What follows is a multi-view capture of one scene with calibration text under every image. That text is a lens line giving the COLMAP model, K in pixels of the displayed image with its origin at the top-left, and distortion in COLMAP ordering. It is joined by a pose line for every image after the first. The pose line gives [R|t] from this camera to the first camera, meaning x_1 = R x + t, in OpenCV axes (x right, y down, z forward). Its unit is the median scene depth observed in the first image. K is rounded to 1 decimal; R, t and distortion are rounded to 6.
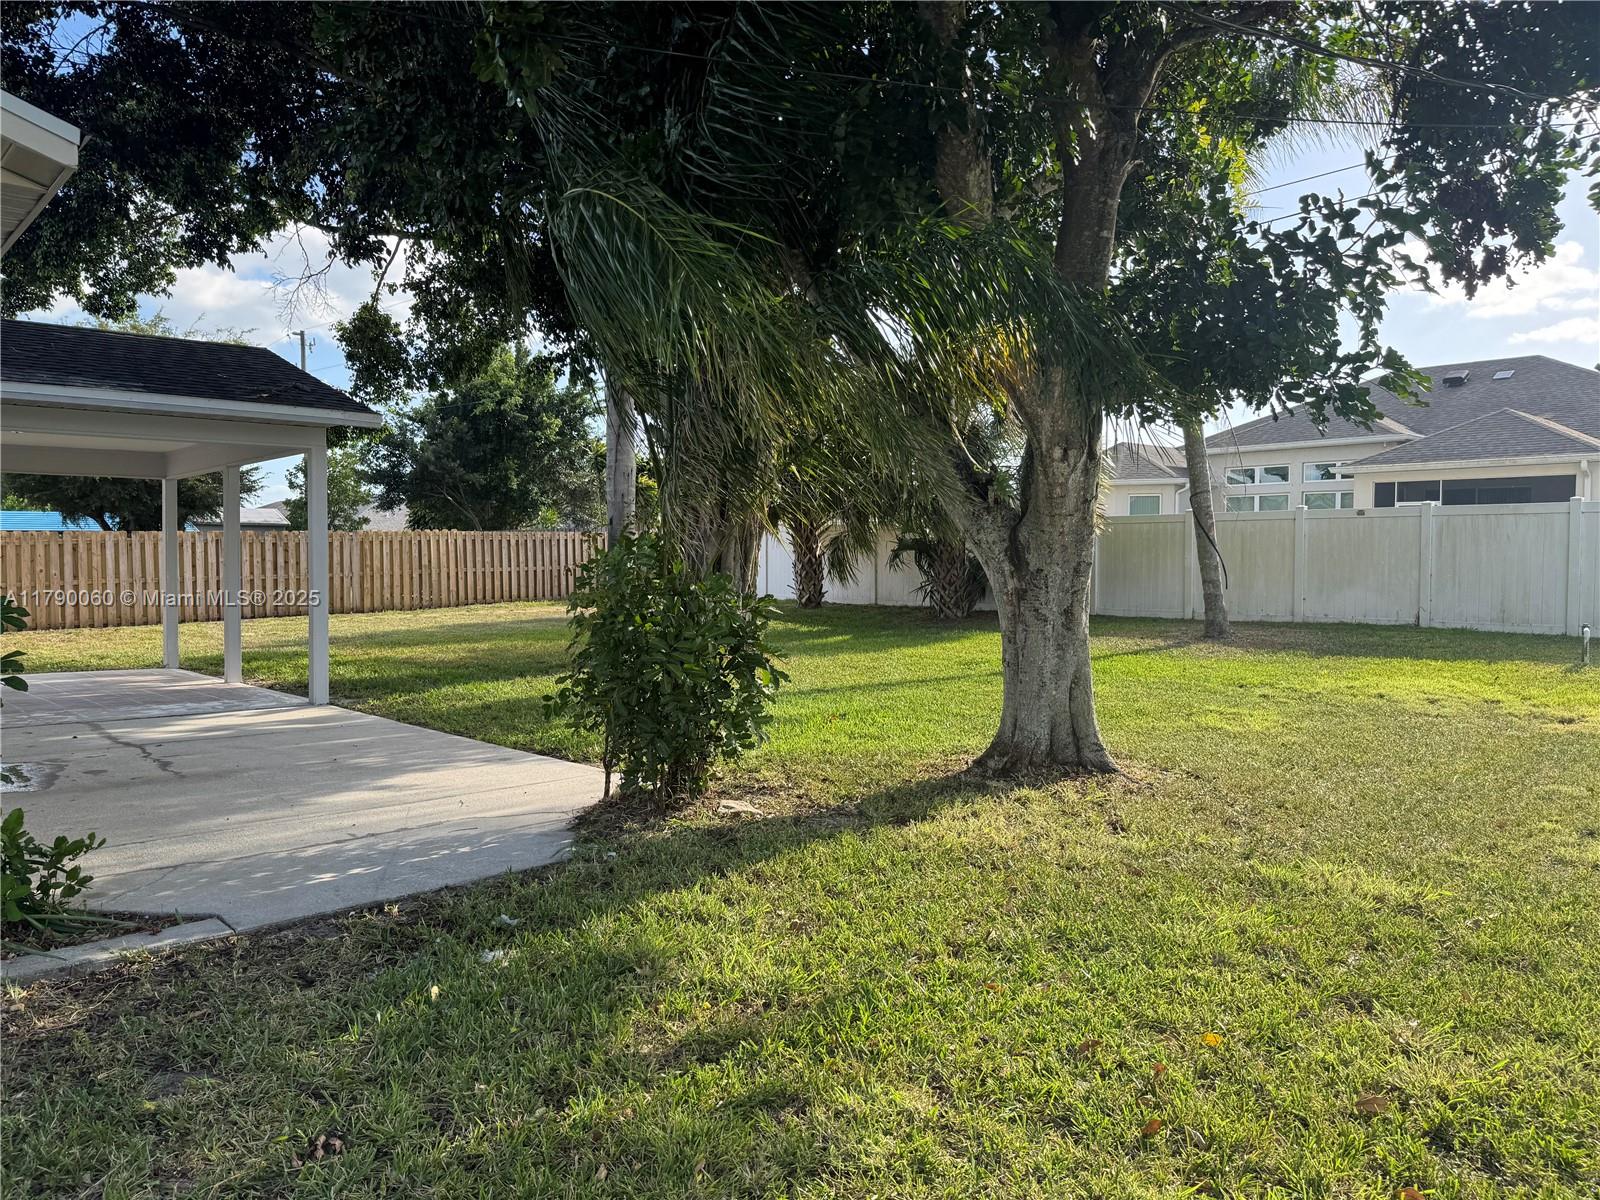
lens RADIAL K [[1144.6, 0, 776.0], [0, 1144.6, 600.8], [0, 0, 1]] dist [0.129977, -0.133744]
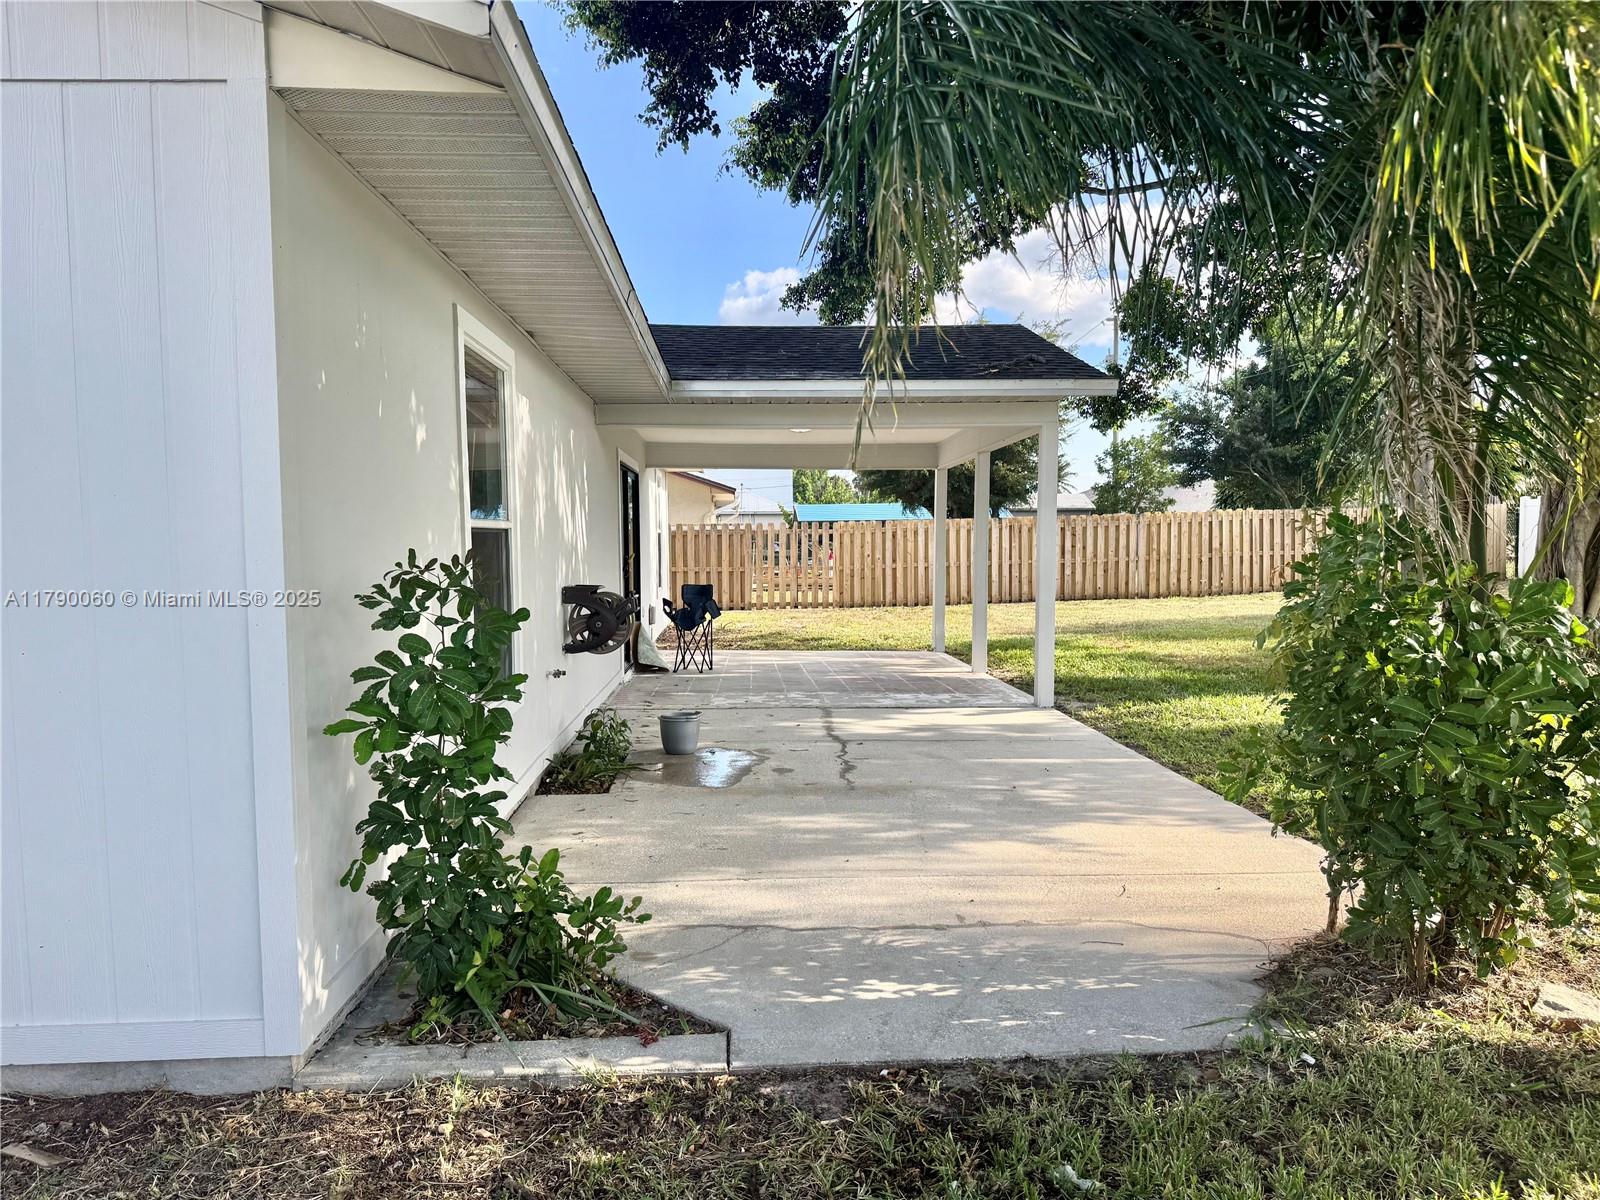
lens RADIAL K [[1147.4, 0, 800.0], [0, 1147.4, 600.0], [0, 0, 1]] dist [0.109088, -0.117579]
pose [[0.790984, 0.026342, -0.611270, 0.009958], [-0.016693, 0.999630, 0.021478, -0.018684], [0.611610, -0.006785, 0.791131, 0.297139]]
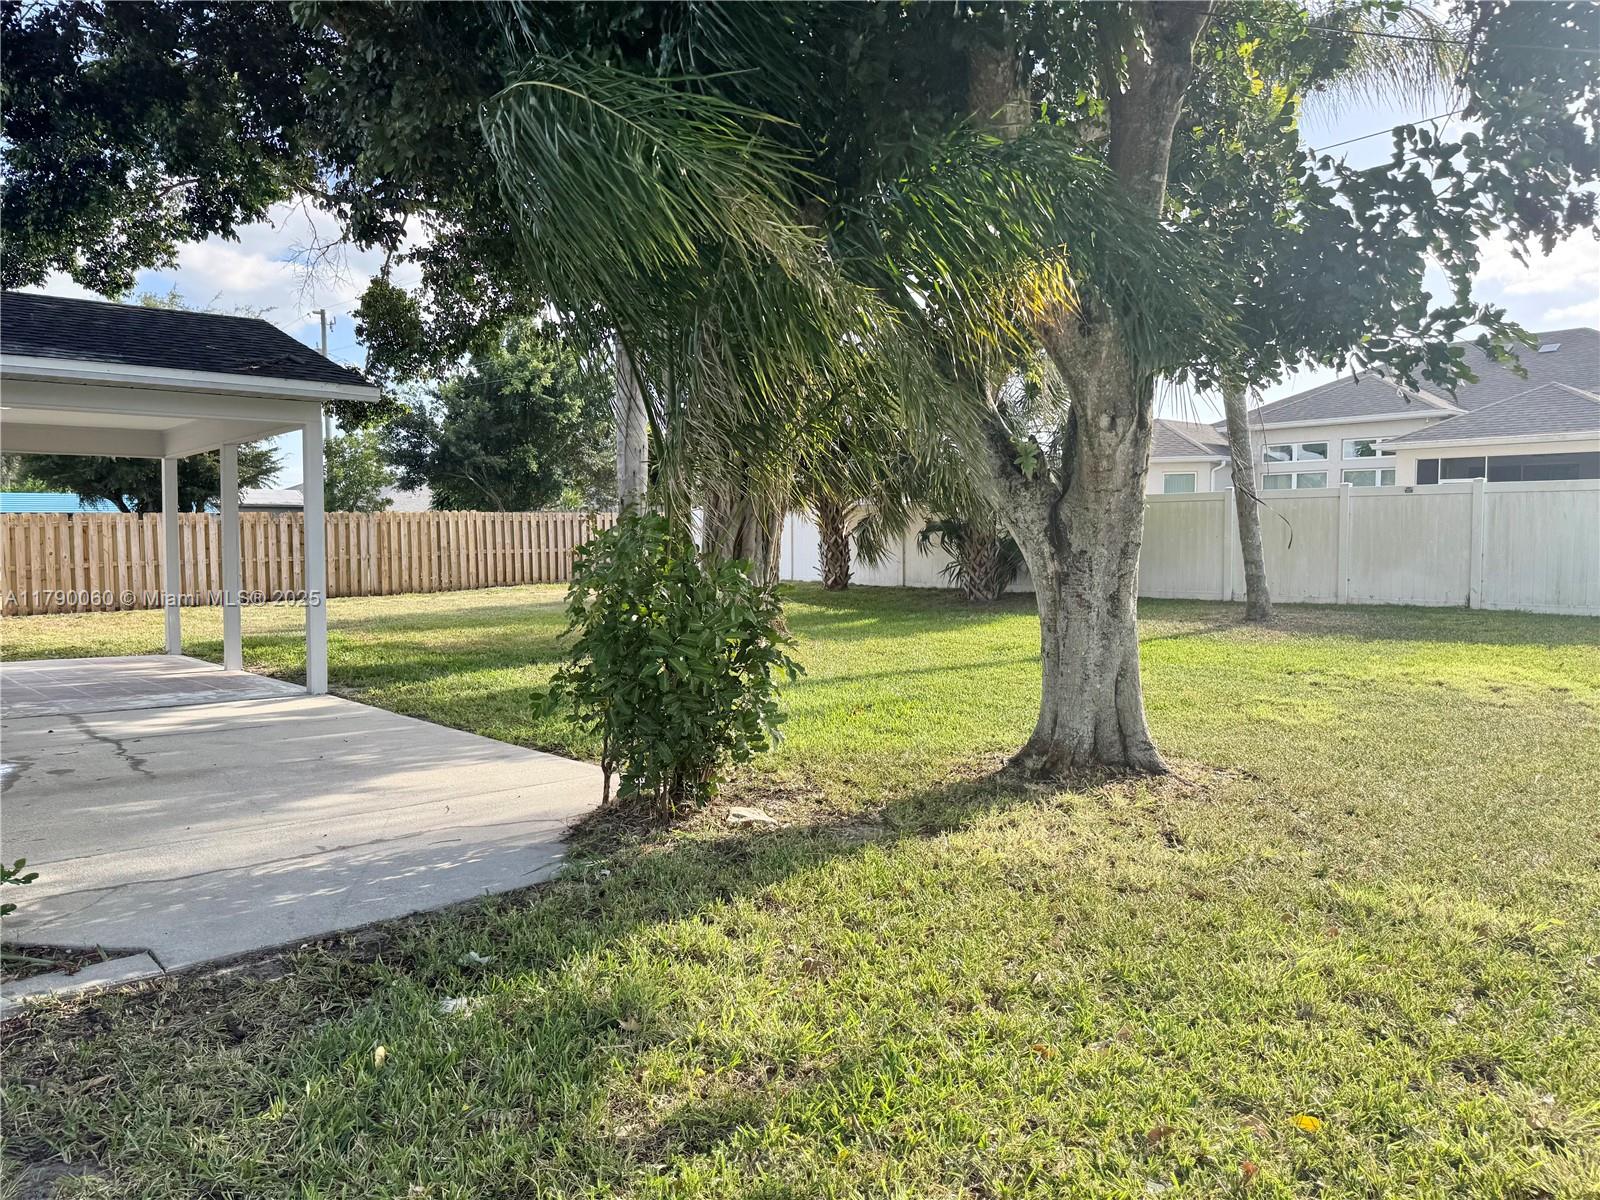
lens RADIAL K [[1147.4, 0, 800.0], [0, 1147.4, 600.0], [0, 0, 1]] dist [0.109088, -0.117579]
pose [[0.999990, -0.002524, -0.003625, 0.009028], [0.002582, 0.999869, 0.016004, -0.003606], [0.003584, -0.016013, 0.999865, 0.088913]]
